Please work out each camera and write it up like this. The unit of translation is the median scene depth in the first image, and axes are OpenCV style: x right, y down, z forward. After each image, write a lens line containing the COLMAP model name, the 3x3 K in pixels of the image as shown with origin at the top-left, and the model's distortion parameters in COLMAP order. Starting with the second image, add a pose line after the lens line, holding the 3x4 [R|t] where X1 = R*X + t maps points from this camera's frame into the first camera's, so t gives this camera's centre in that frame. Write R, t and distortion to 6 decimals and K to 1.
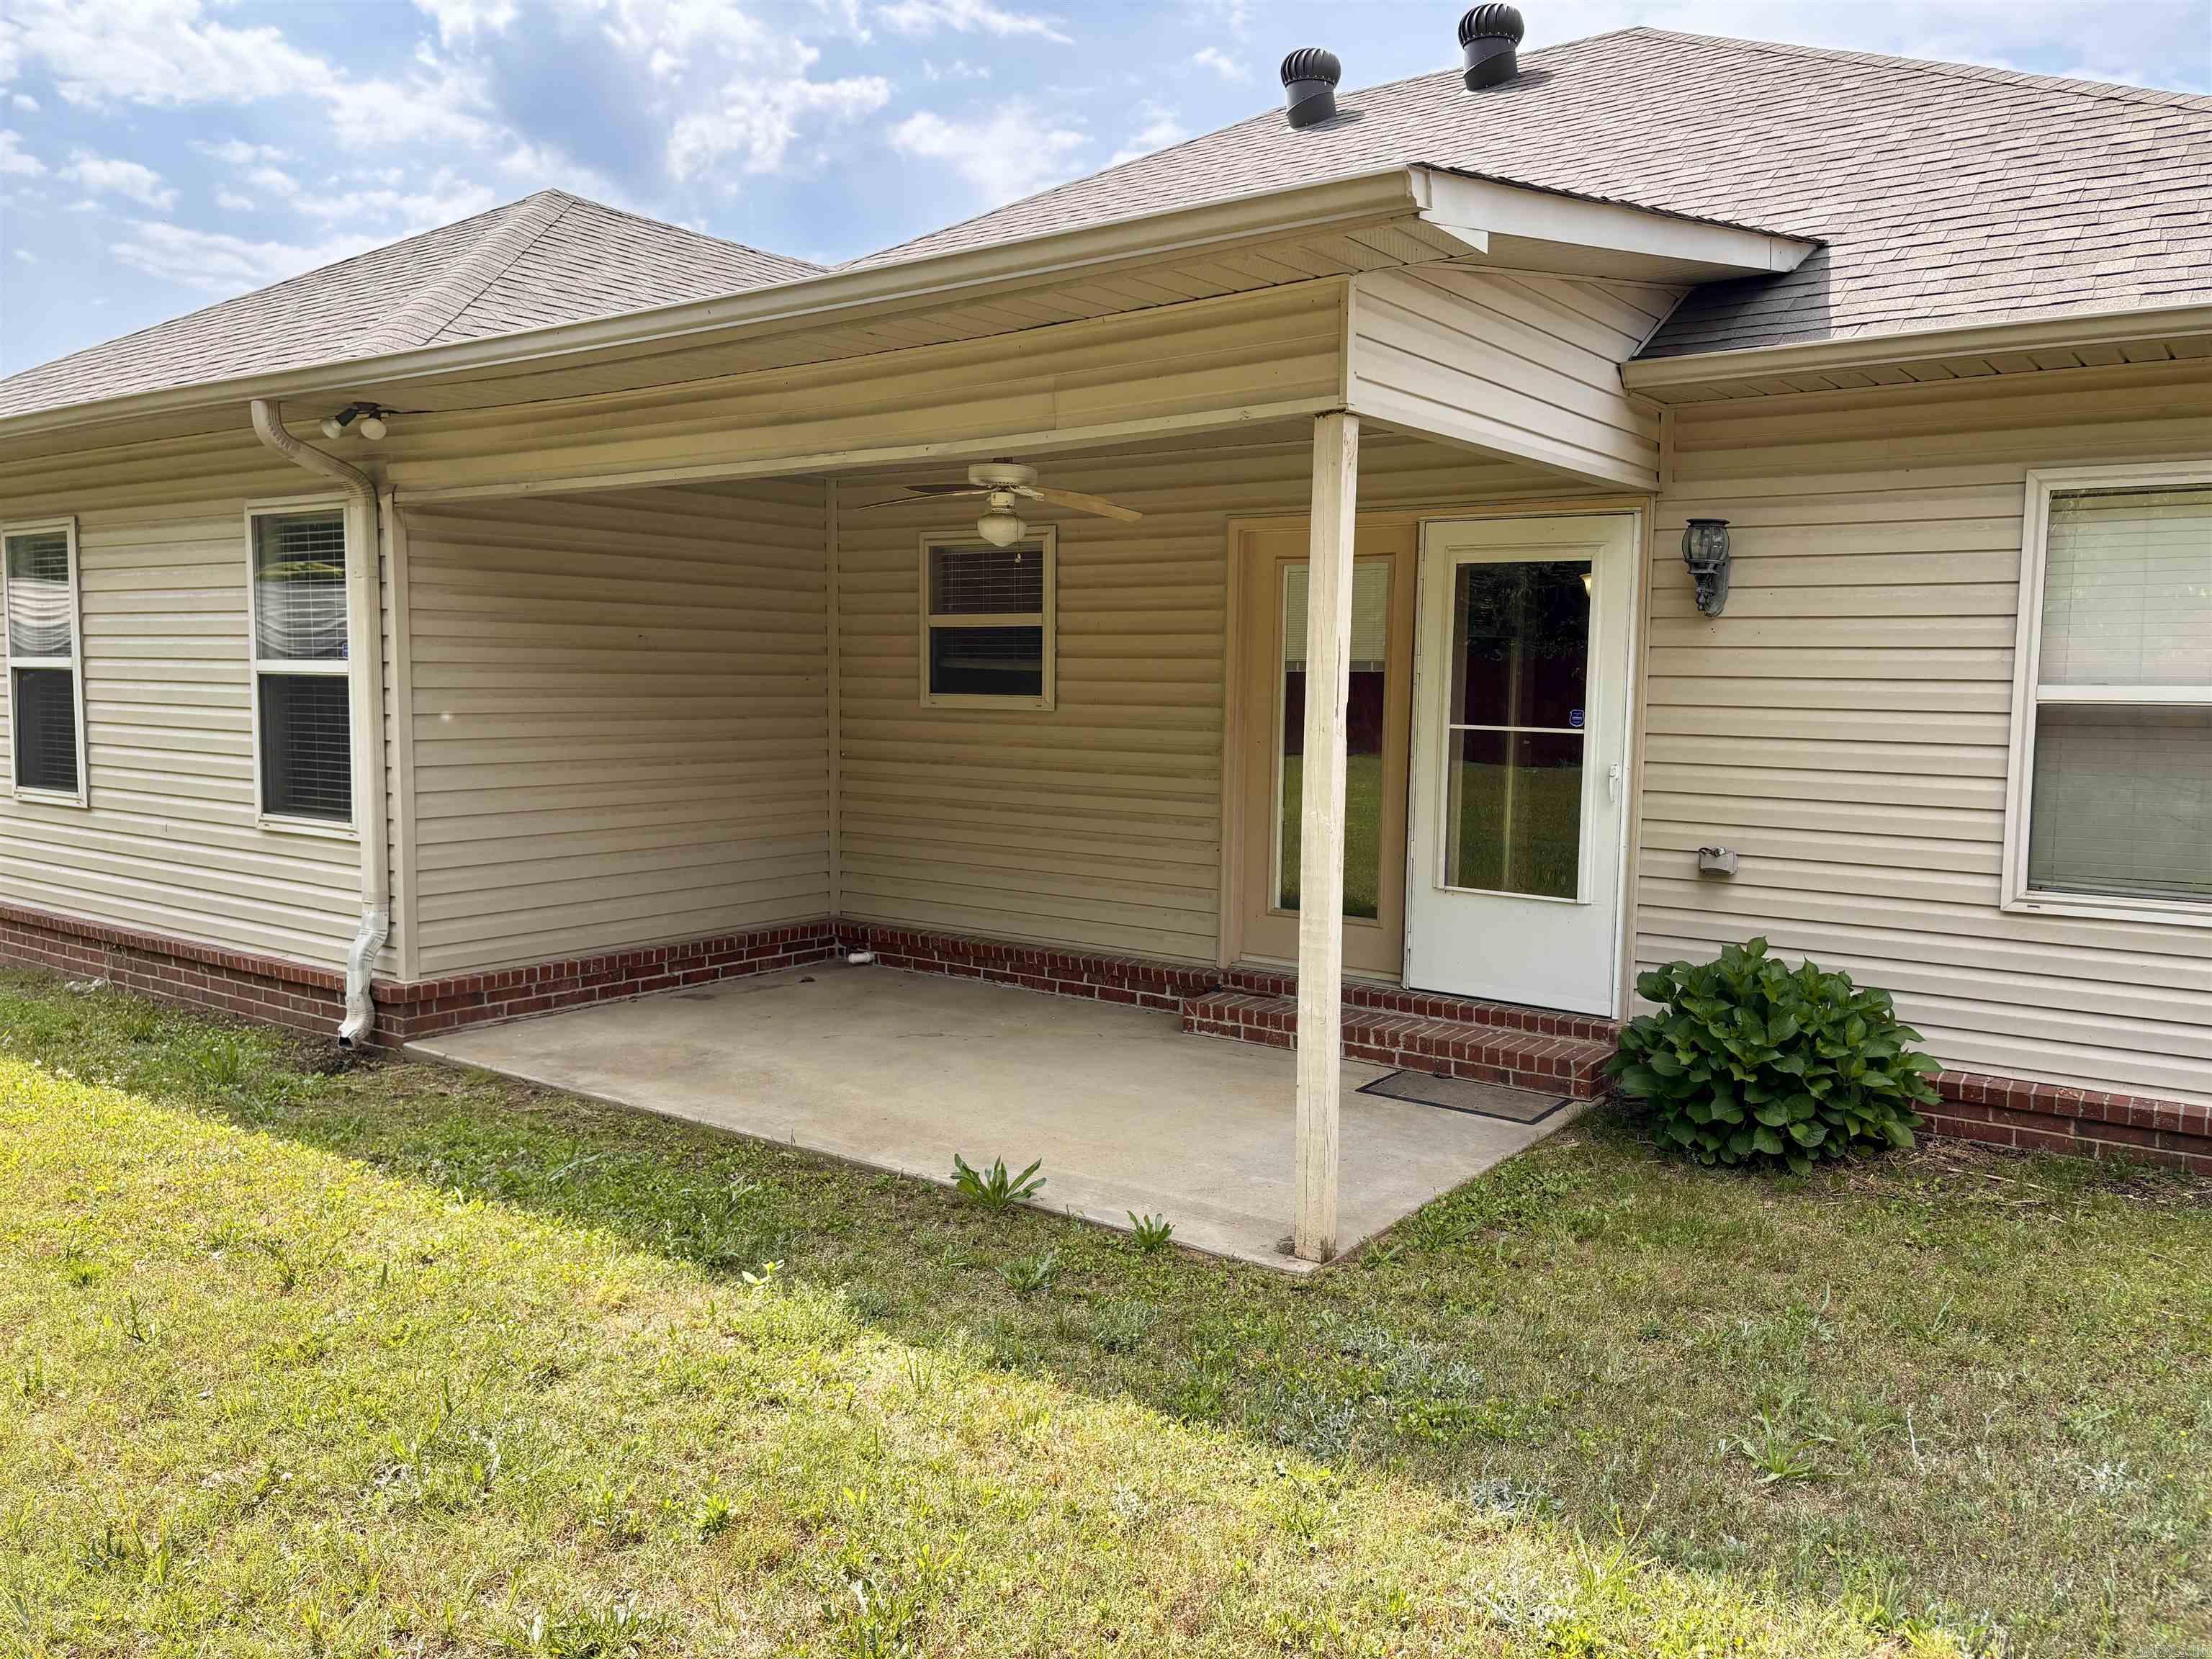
lens RADIAL K [[1664.8, 0, 1106.0], [0, 1664.8, 829.5], [0, 0, 1]] dist [0.050954, -0.047930]
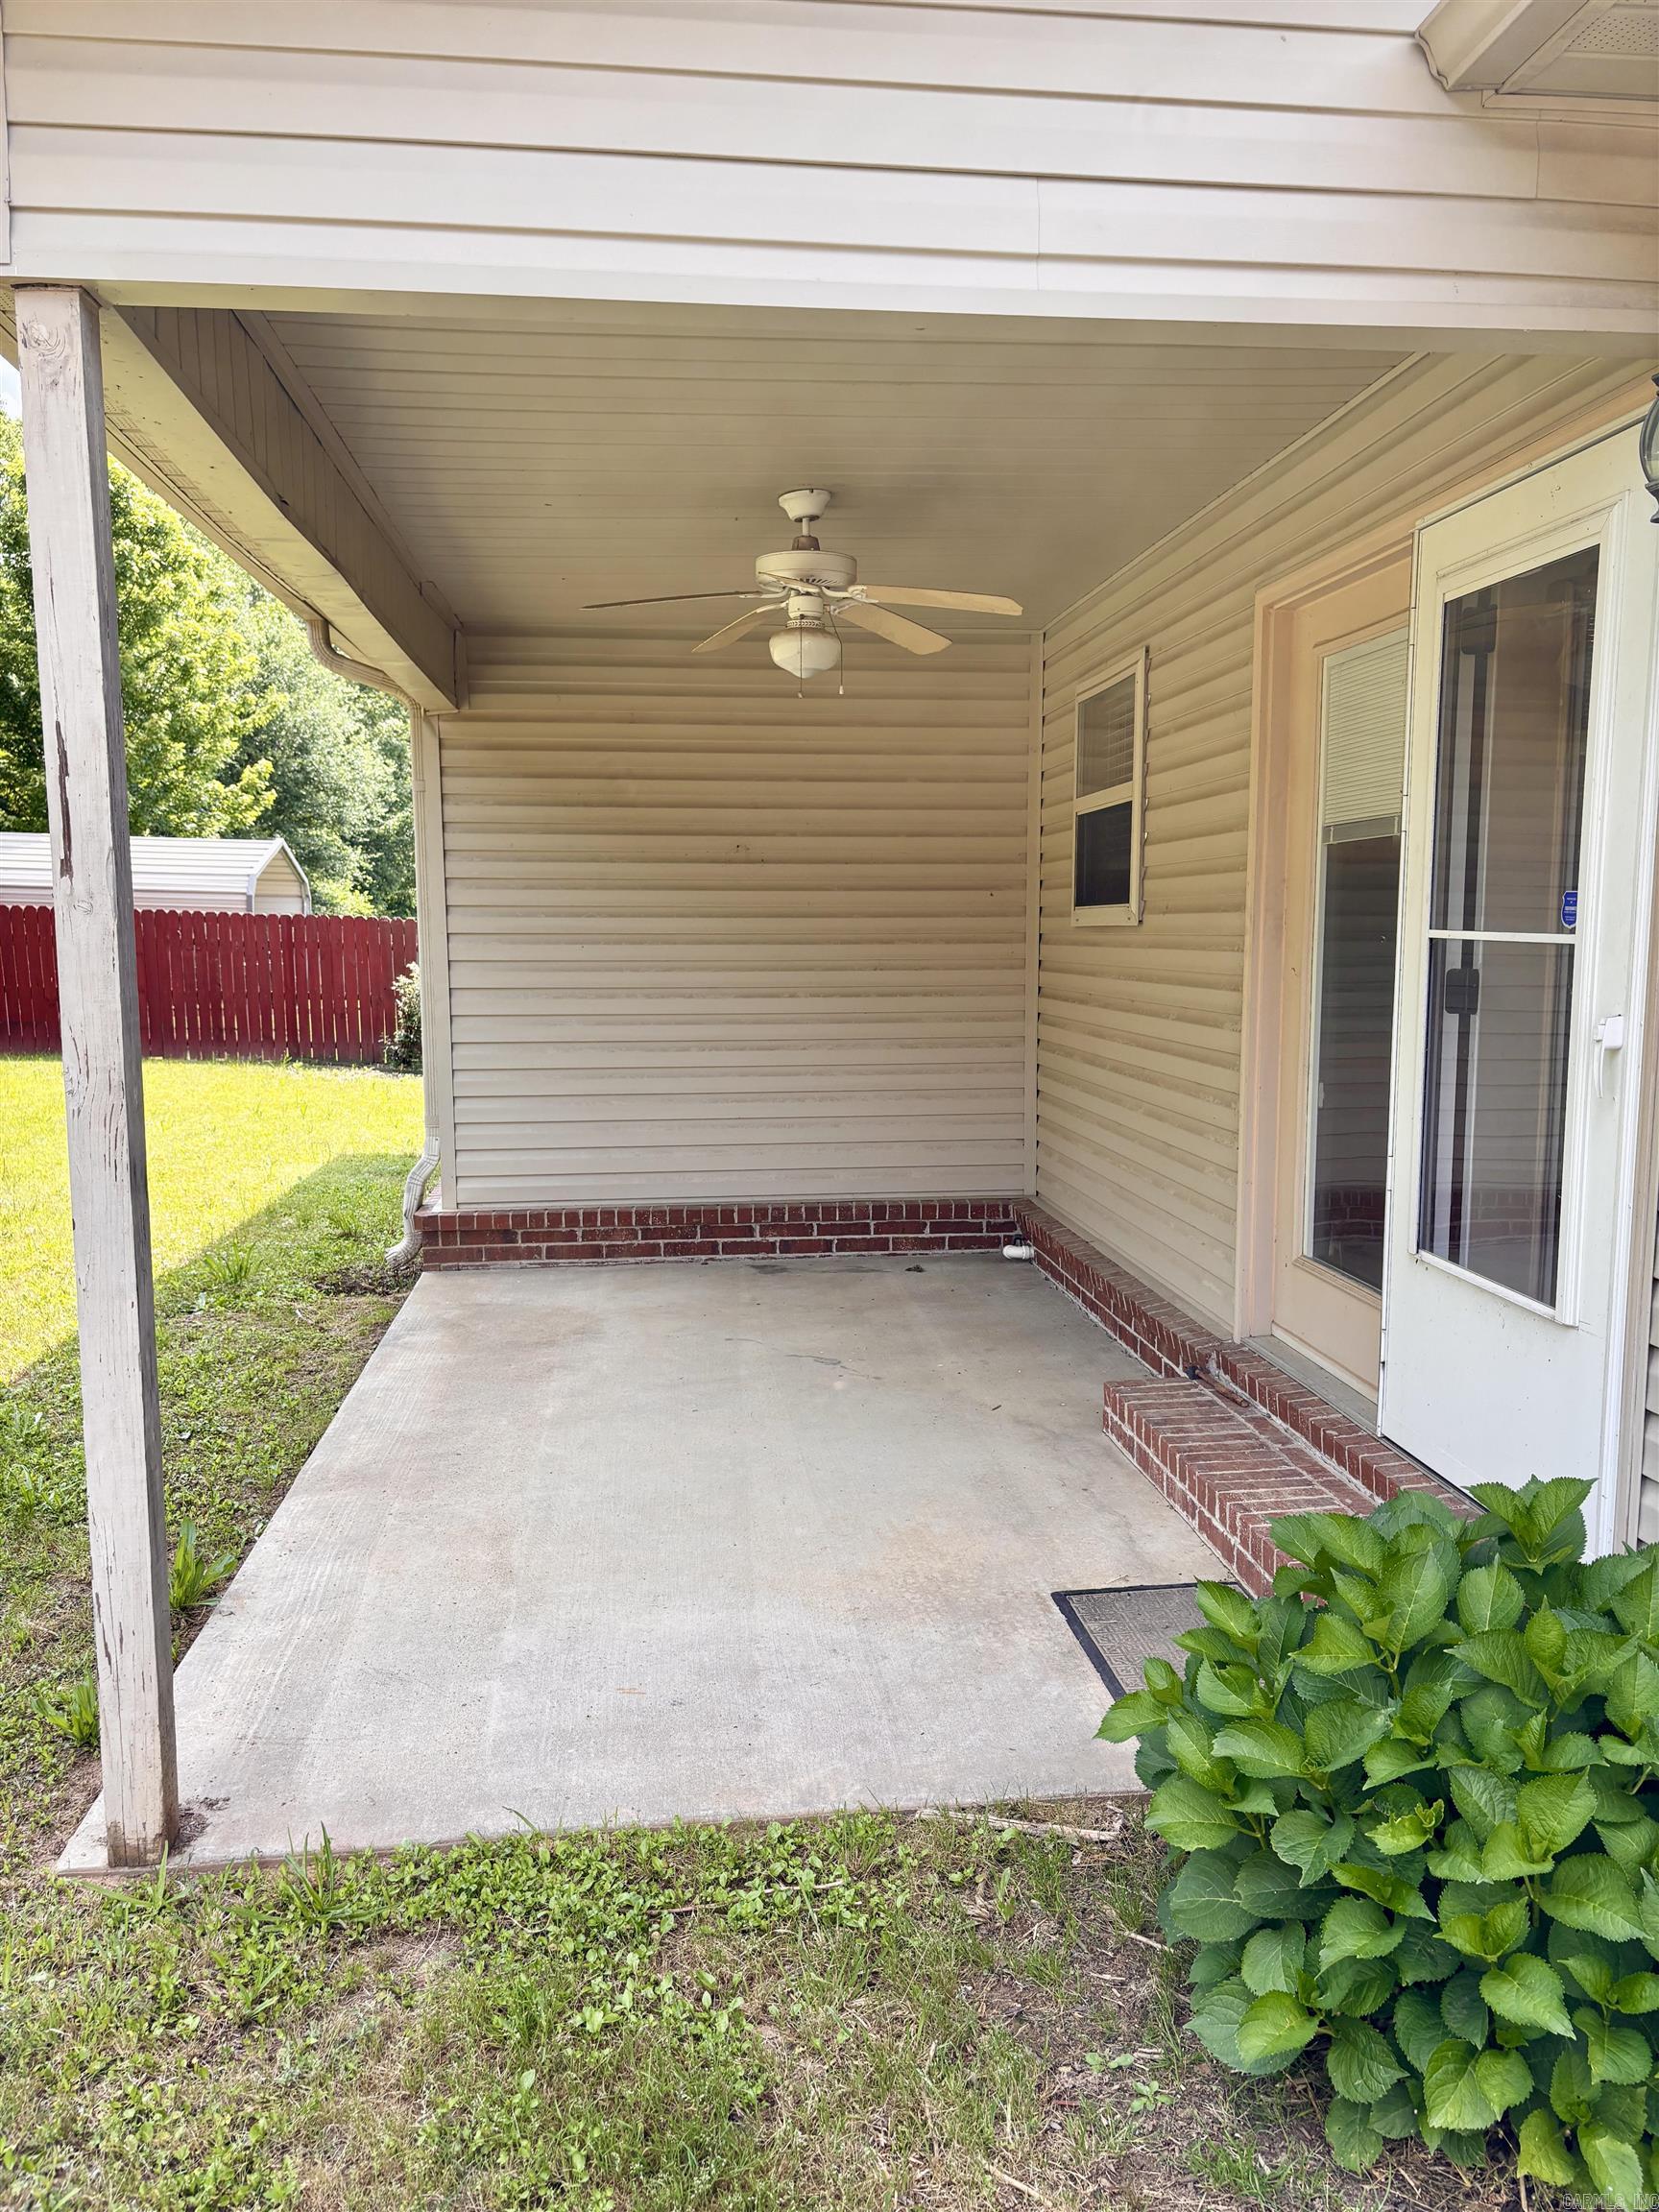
lens RADIAL K [[1679.0, 0, 829.5], [0, 1679.0, 1106.0], [0, 0, 1]] dist [0.211648, -0.178663]
pose [[0.678360, 0.066113, -0.731749, 0.462349], [-0.057552, 0.997665, 0.036785, -0.018539], [0.732472, 0.017160, 0.680581, 0.510530]]
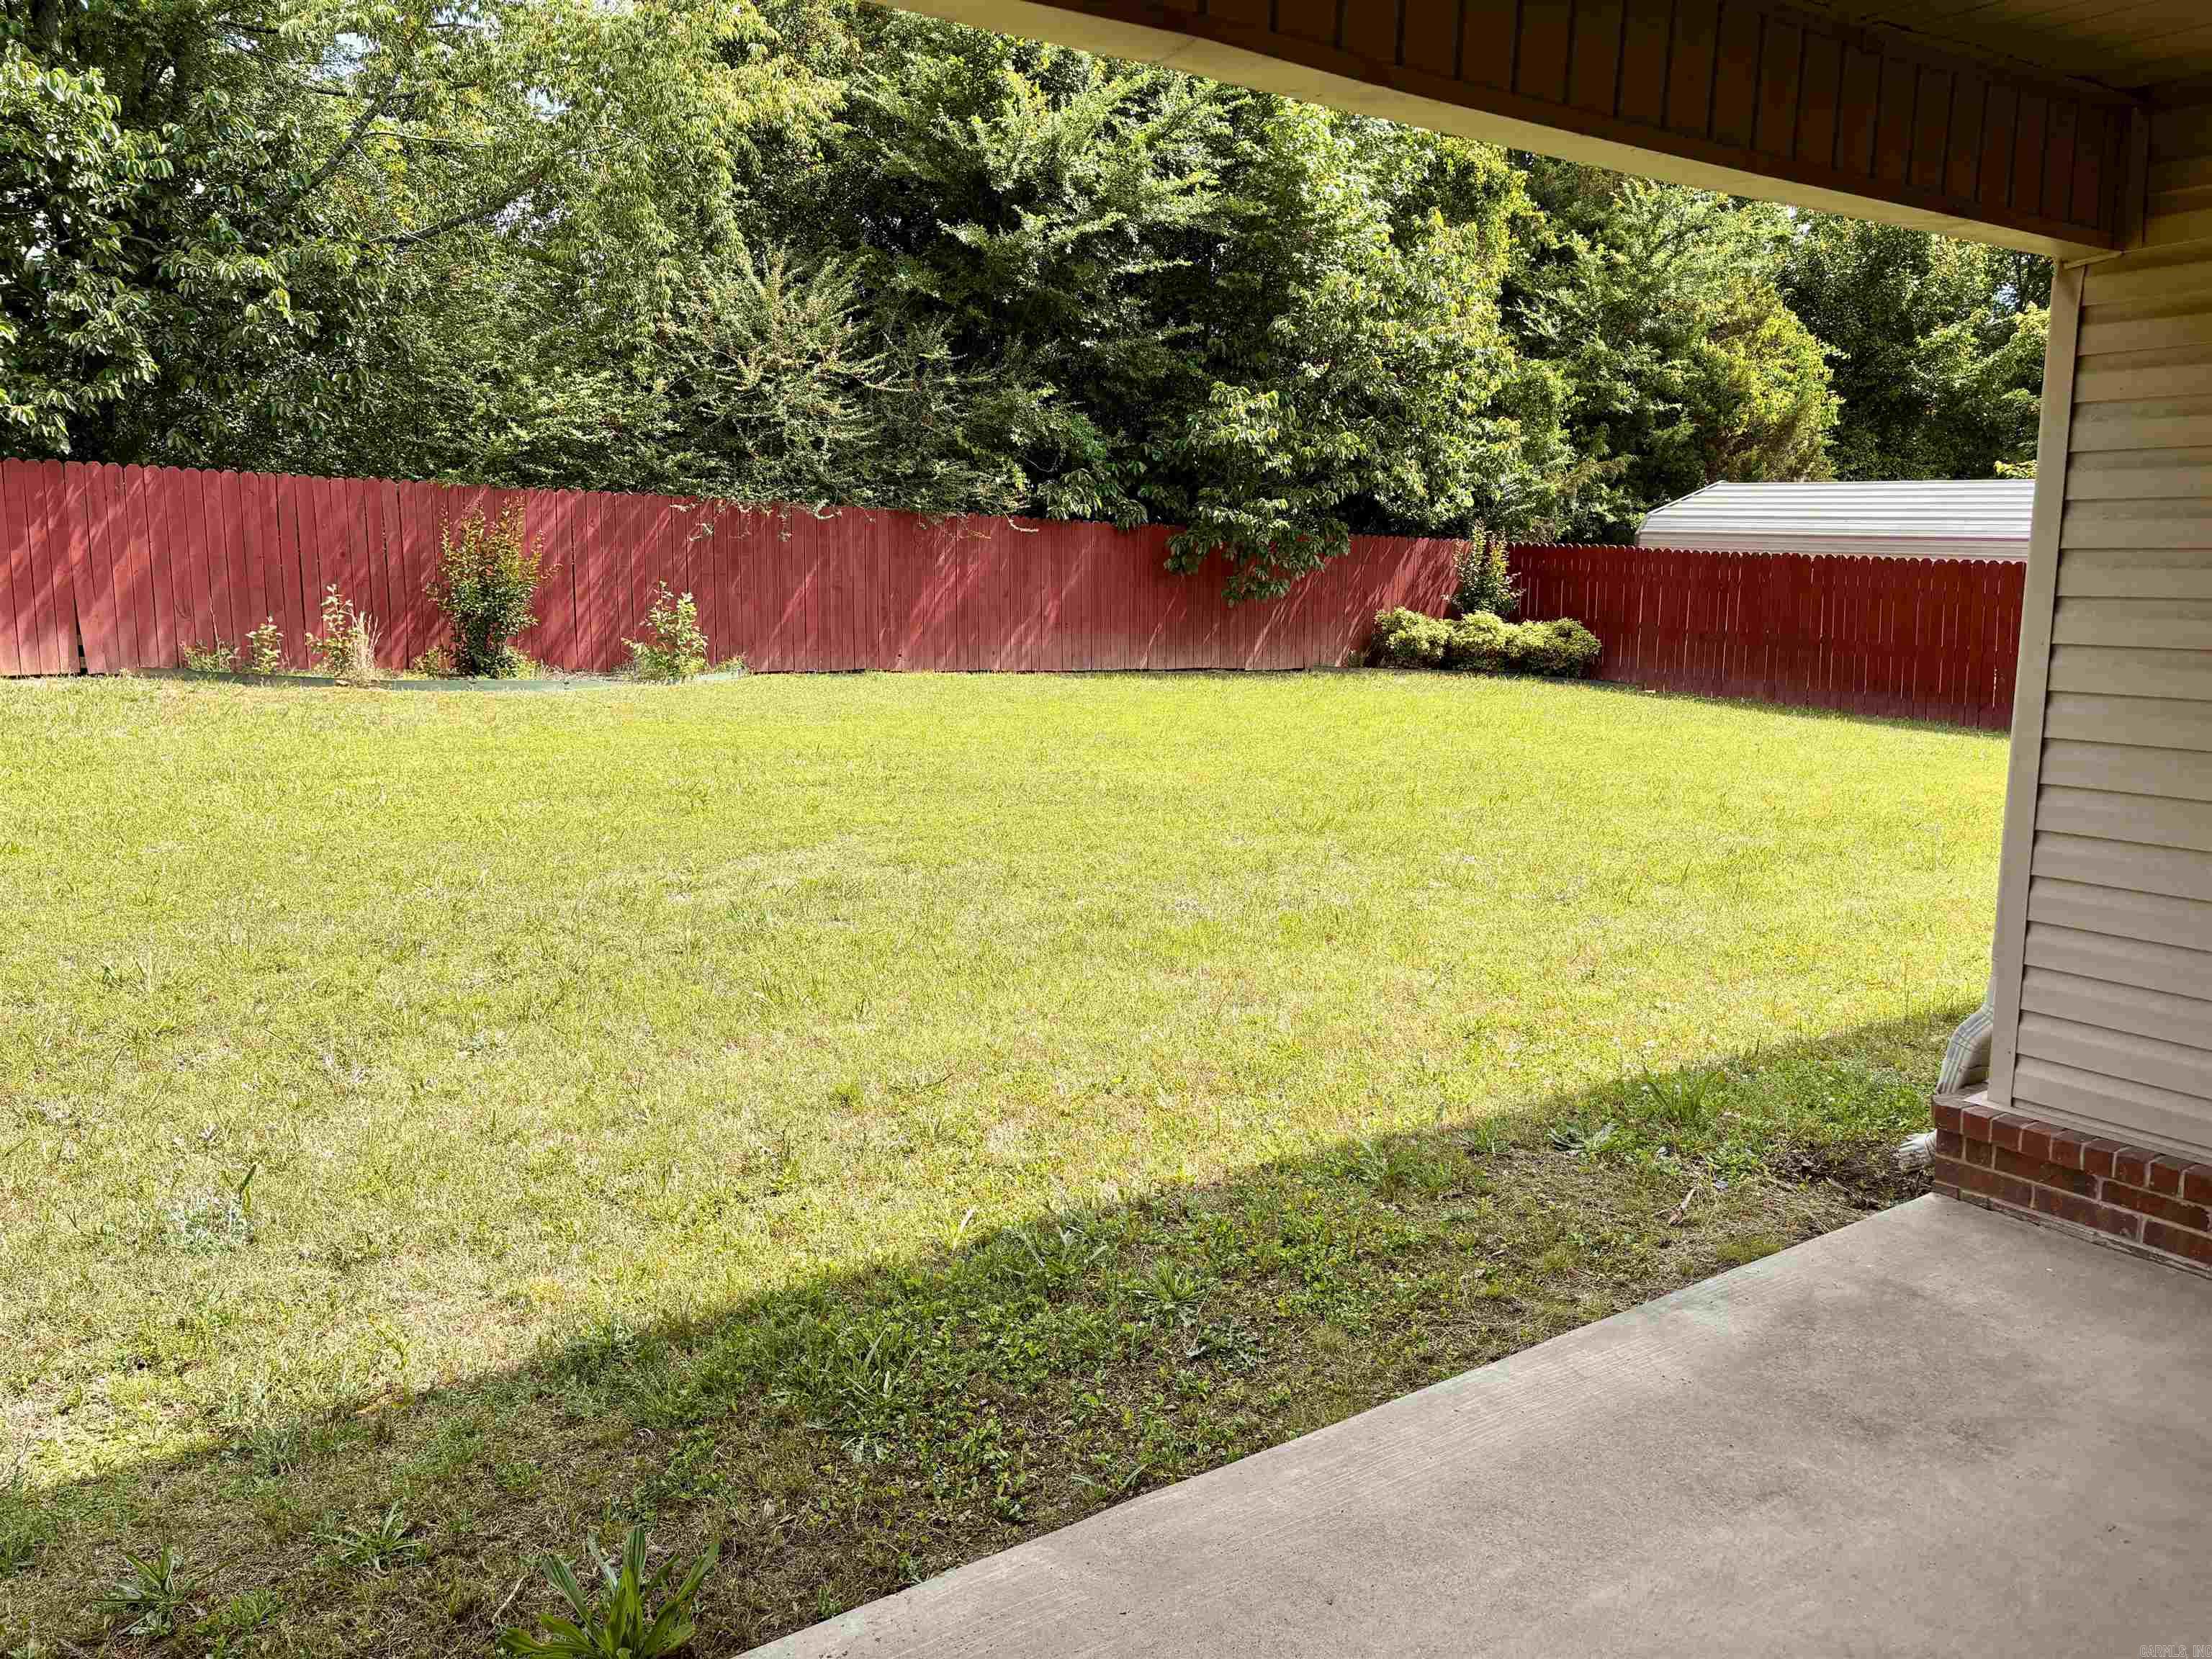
lens RADIAL K [[1664.8, 0, 1106.0], [0, 1664.8, 829.5], [0, 0, 1]] dist [0.050954, -0.047930]
pose [[-0.315223, 0.131920, -0.939804, 0.224691], [-0.099377, 0.980258, 0.170932, -0.074200], [0.943800, 0.147277, -0.295890, 0.897122]]
